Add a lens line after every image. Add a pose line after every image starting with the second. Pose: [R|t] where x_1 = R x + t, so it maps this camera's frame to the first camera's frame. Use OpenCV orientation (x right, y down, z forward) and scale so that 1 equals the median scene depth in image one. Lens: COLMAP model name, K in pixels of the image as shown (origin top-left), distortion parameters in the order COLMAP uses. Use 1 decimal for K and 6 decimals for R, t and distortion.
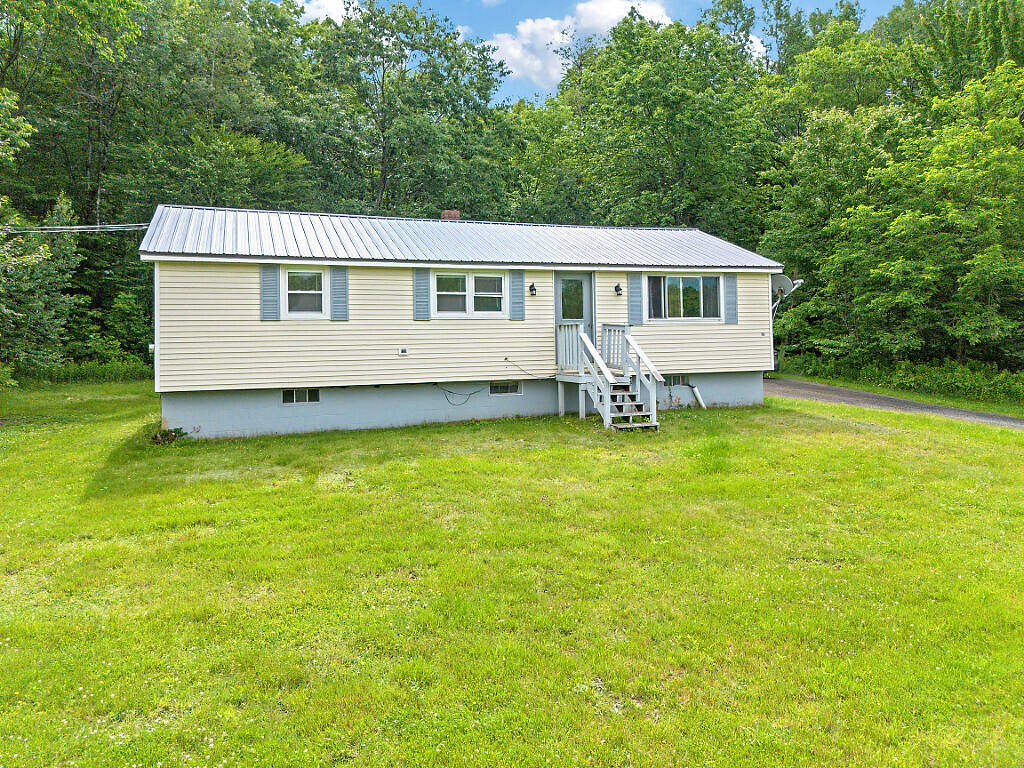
lens RADIAL K [[741.8, 0, 512.0], [0, 741.8, 384.0], [0, 0, 1]] dist [0.085371, -0.089357]
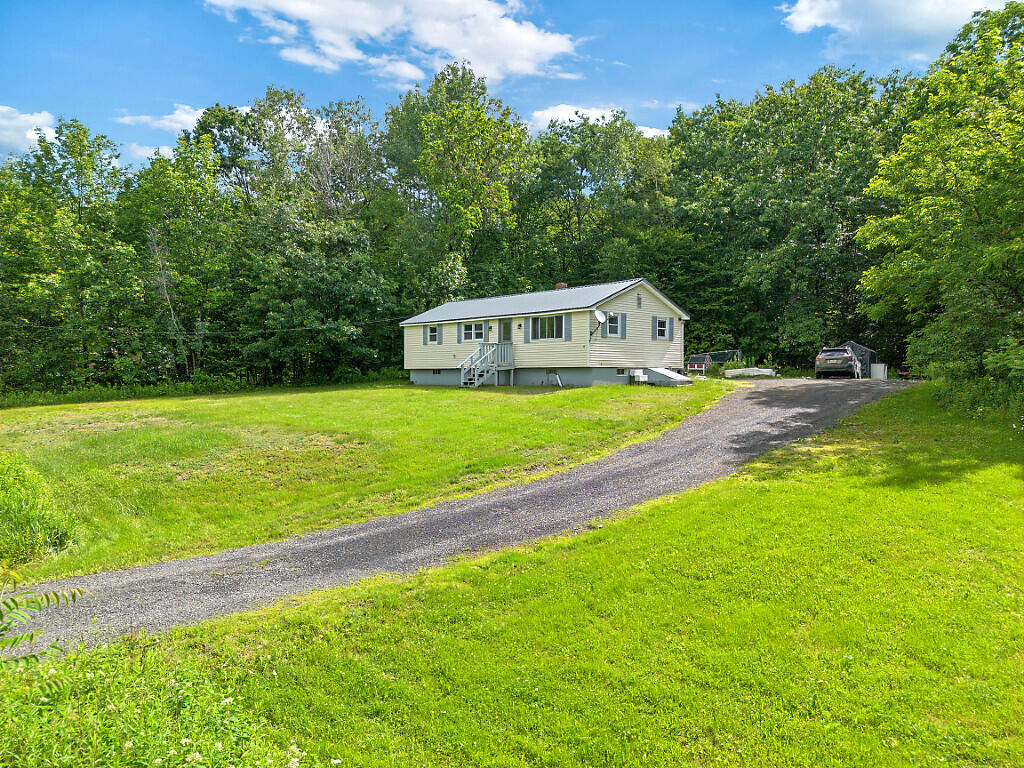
lens RADIAL K [[727.7, 0, 510.0], [0, 727.7, 415.7], [0, 0, 1]] dist [0.124596, -0.000337]
pose [[0.385519, 0.071746, -0.919906, 2.028934], [-0.051868, 0.997081, 0.056028, 0.008791], [0.921241, 0.026113, 0.388115, 0.204854]]
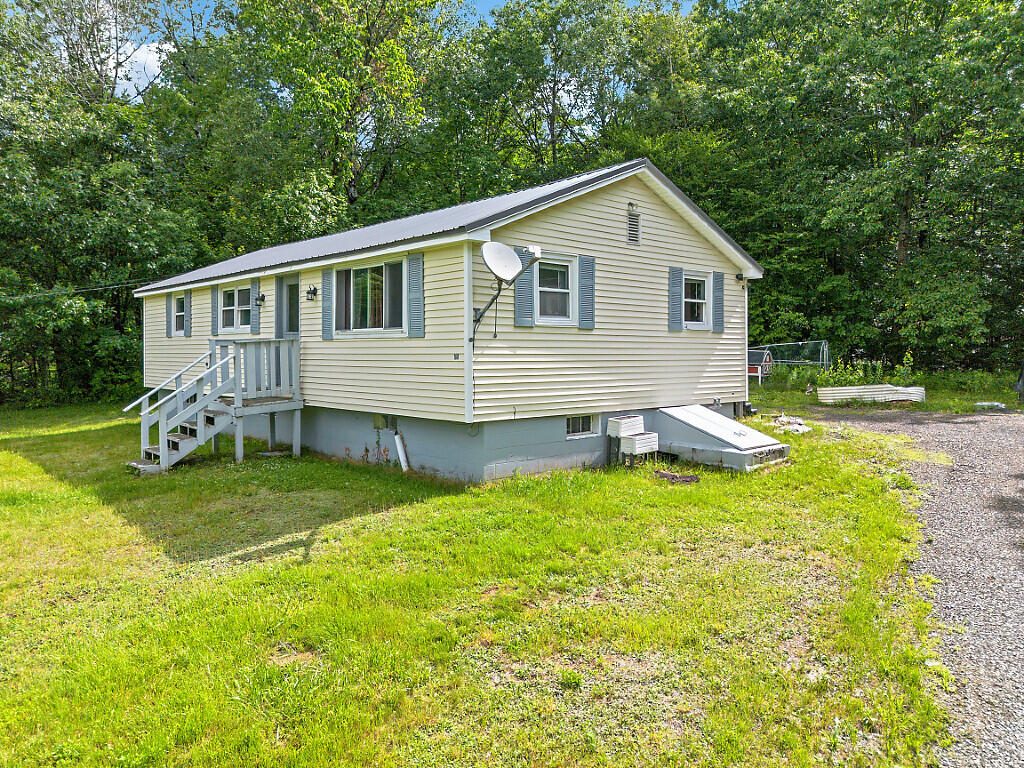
lens RADIAL K [[741.8, 0, 512.0], [0, 741.8, 384.0], [0, 0, 1]] dist [0.085371, -0.089357]
pose [[0.376671, 0.061478, -0.924305, 0.942867], [-0.050093, 0.997687, 0.045945, -0.080907], [0.924992, 0.028995, 0.378880, 0.915672]]
